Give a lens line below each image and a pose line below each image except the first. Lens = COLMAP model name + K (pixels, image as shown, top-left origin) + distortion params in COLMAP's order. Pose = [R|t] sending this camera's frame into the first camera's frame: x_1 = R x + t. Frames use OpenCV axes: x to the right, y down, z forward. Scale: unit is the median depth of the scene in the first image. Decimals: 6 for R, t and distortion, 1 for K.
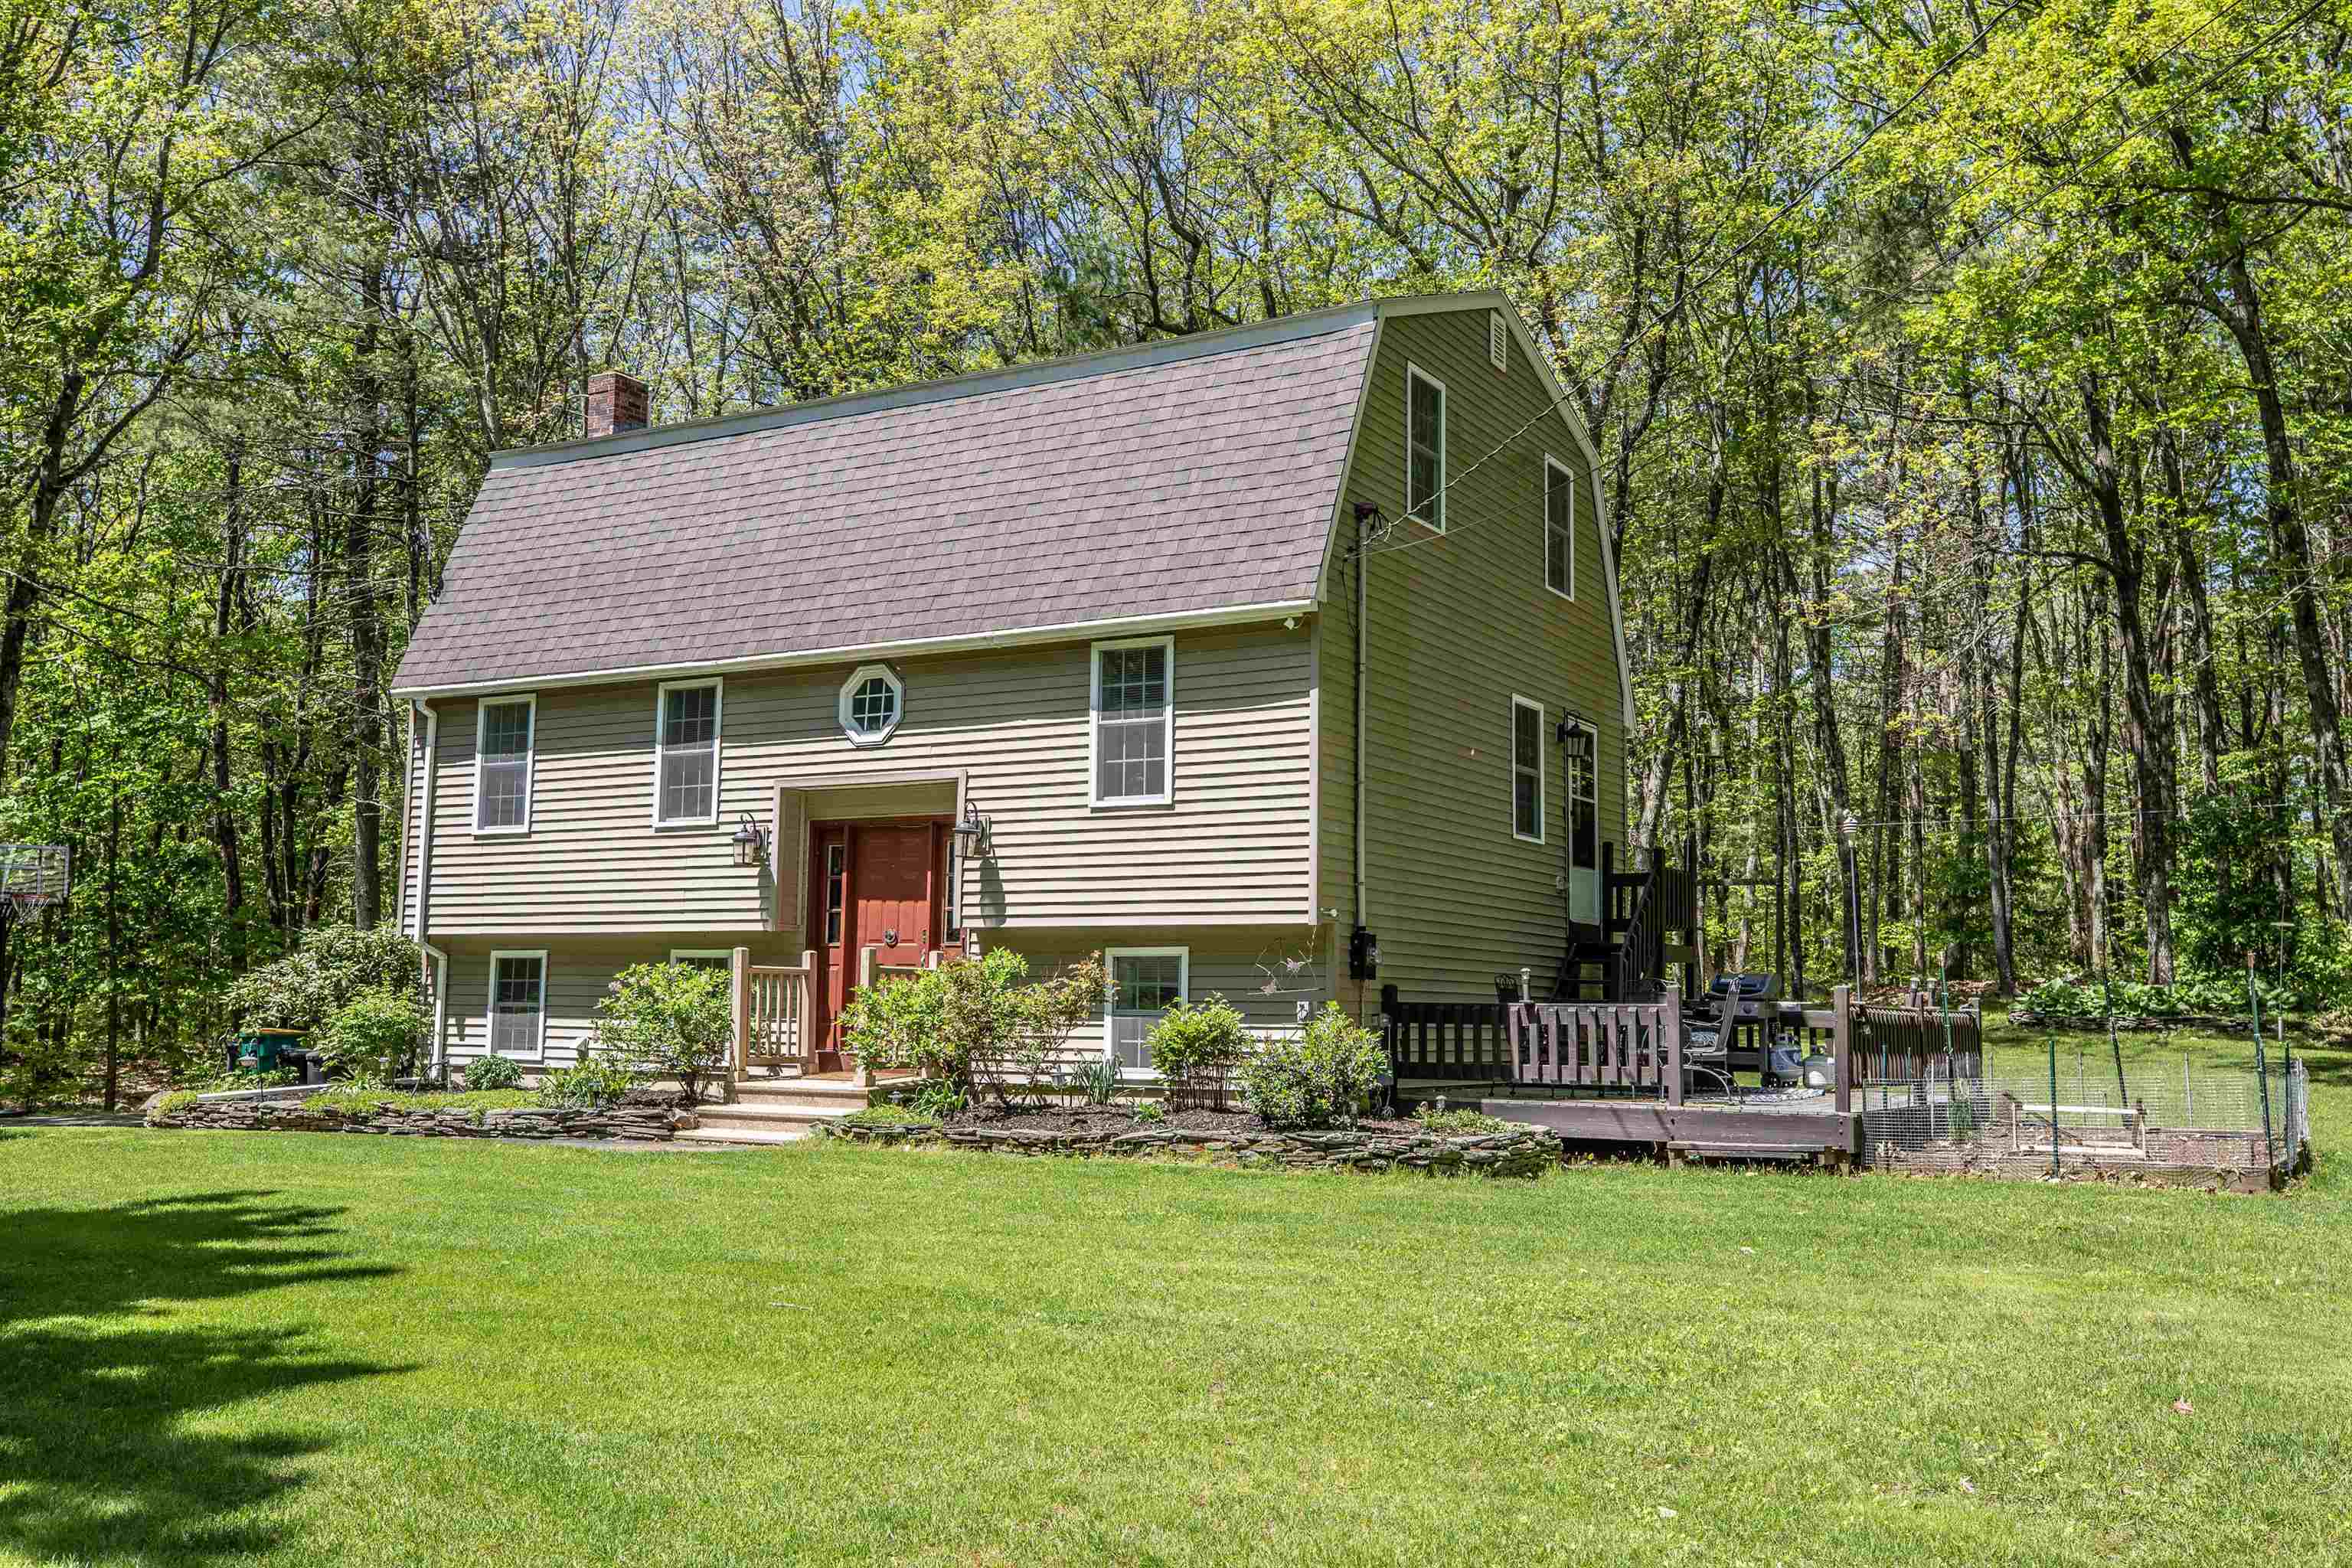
lens RADIAL K [[2129.1, 0, 1168.7], [0, 2129.1, 773.6], [0, 0, 1]] dist [0.012719, 0.021803]
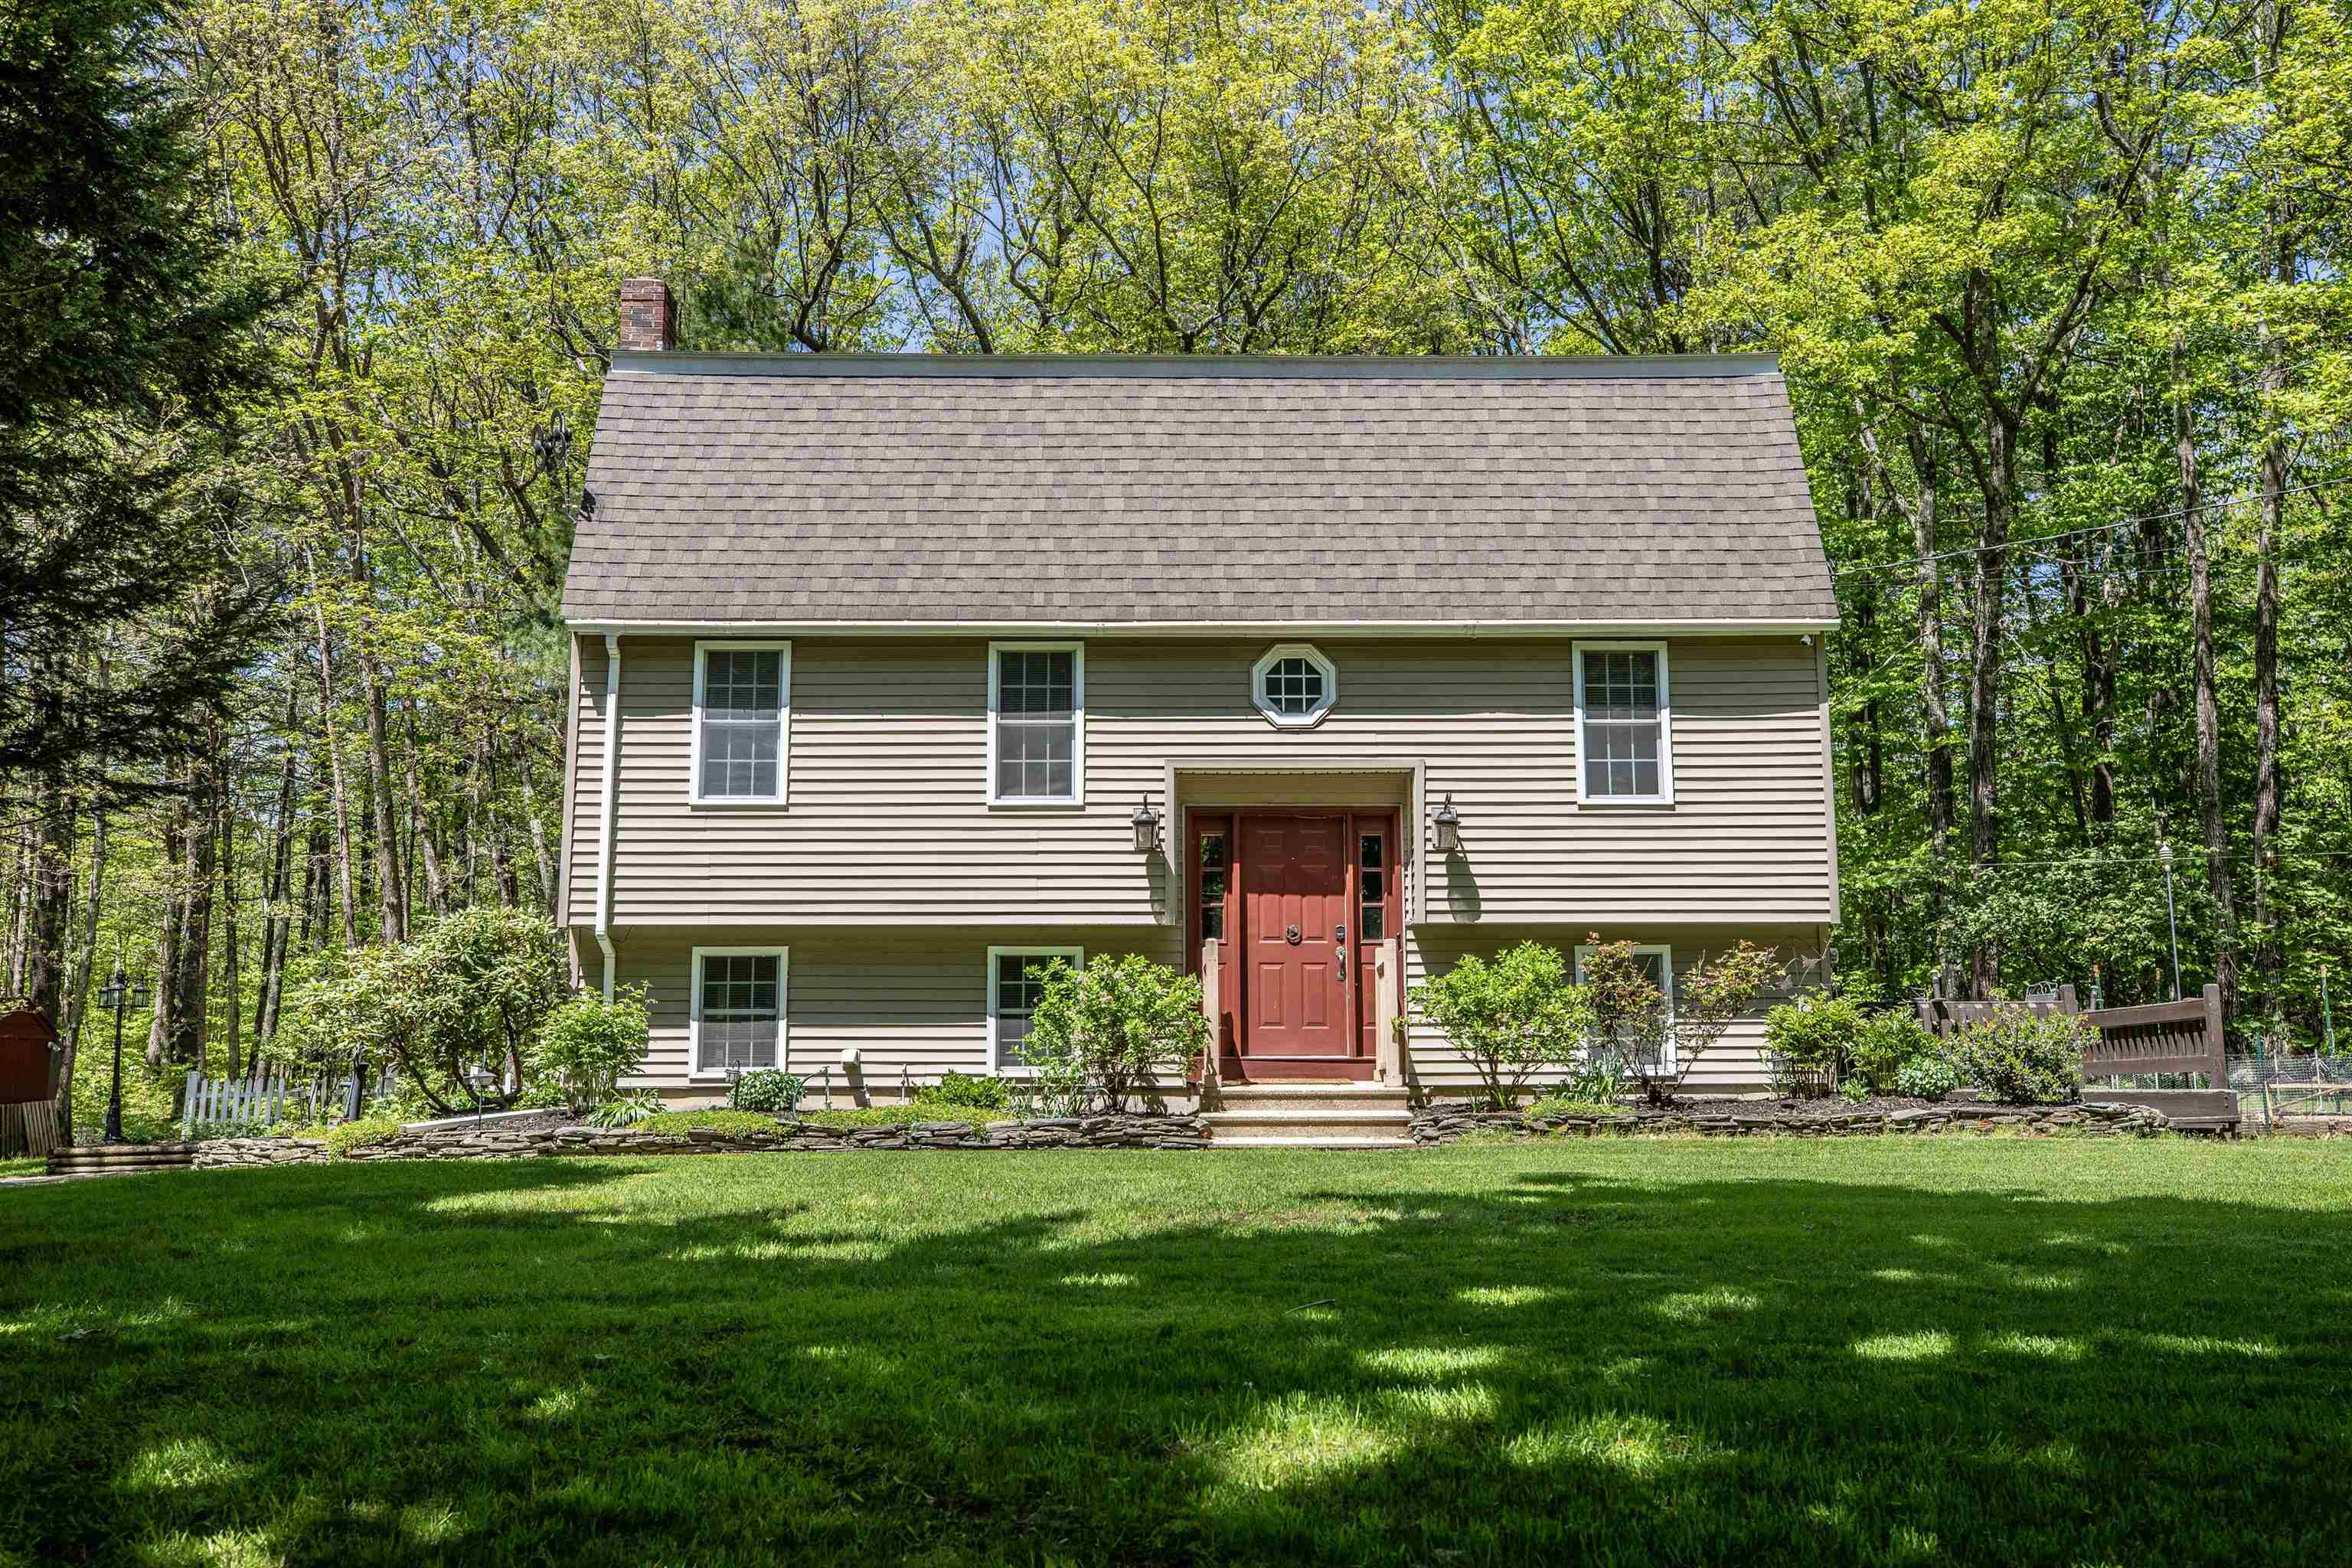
lens RADIAL K [[1803.7, 0, 1176.1], [0, 1803.7, 739.1], [0, 0, 1]] dist [0.004263, 0.000249]
pose [[0.850165, 0.063734, 0.522645, -0.586968], [-0.044753, 0.997802, -0.048879, 0.032087], [-0.524612, 0.018165, 0.851148, 0.340958]]
